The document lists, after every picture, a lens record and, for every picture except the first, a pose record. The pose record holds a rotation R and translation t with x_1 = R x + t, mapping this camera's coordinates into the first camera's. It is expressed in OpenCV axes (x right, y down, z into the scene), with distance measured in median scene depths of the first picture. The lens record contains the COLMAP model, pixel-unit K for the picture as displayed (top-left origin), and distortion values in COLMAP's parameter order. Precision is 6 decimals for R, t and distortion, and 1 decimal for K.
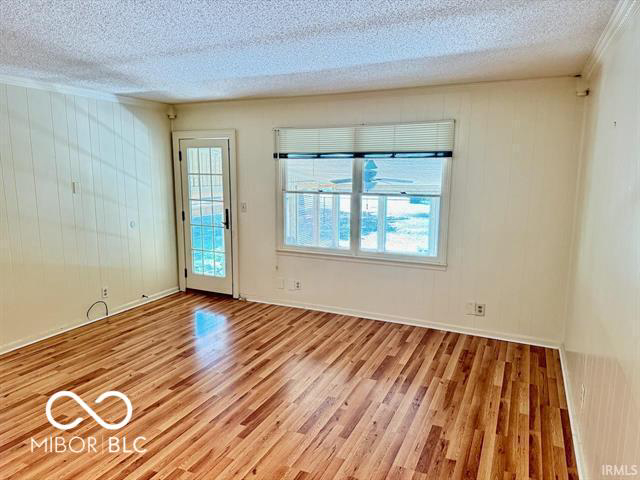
lens RADIAL K [[444.3, 0, 319.0], [0, 444.3, 241.4], [0, 0, 1]] dist [0.000863, -0.010904]
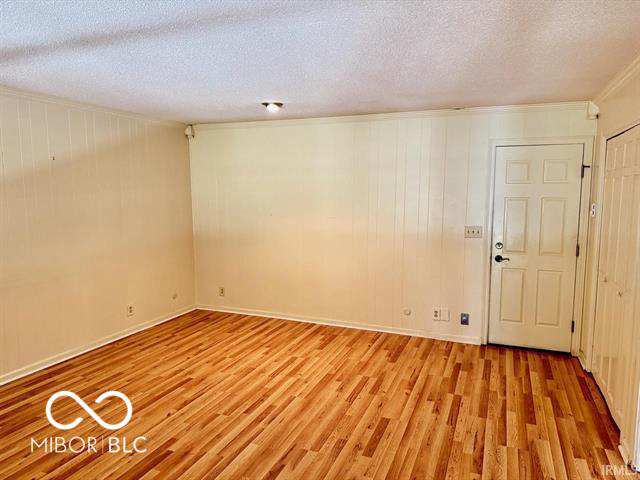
lens RADIAL K [[444.3, 0, 319.7], [0, 444.3, 239.0], [0, 0, 1]] dist [0.000863, -0.010904]
pose [[-0.998781, -0.005081, -0.049103, -0.270726], [-0.018003, 0.963673, 0.266476, -0.175894], [0.045966, 0.267035, -0.962590, 1.107833]]
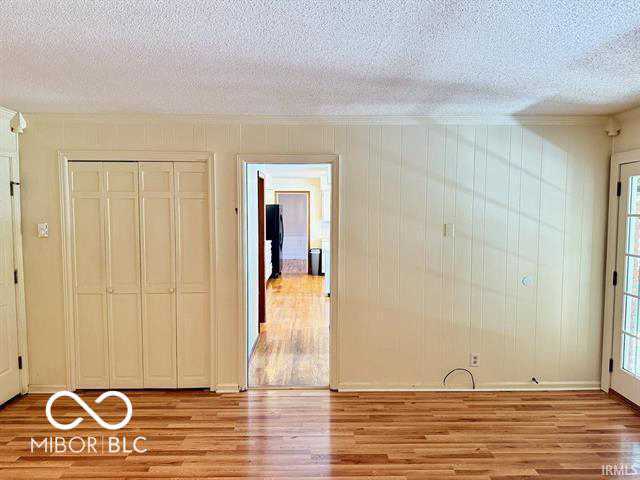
lens RADIAL K [[444.3, 0, 318.4], [0, 444.3, 239.3], [0, 0, 1]] dist [0.000863, -0.010904]
pose [[0.423550, 0.049285, -0.904531, 0.125164], [-0.142207, 0.989756, -0.012660, -0.054227], [0.894641, 0.133993, 0.426220, 0.390981]]
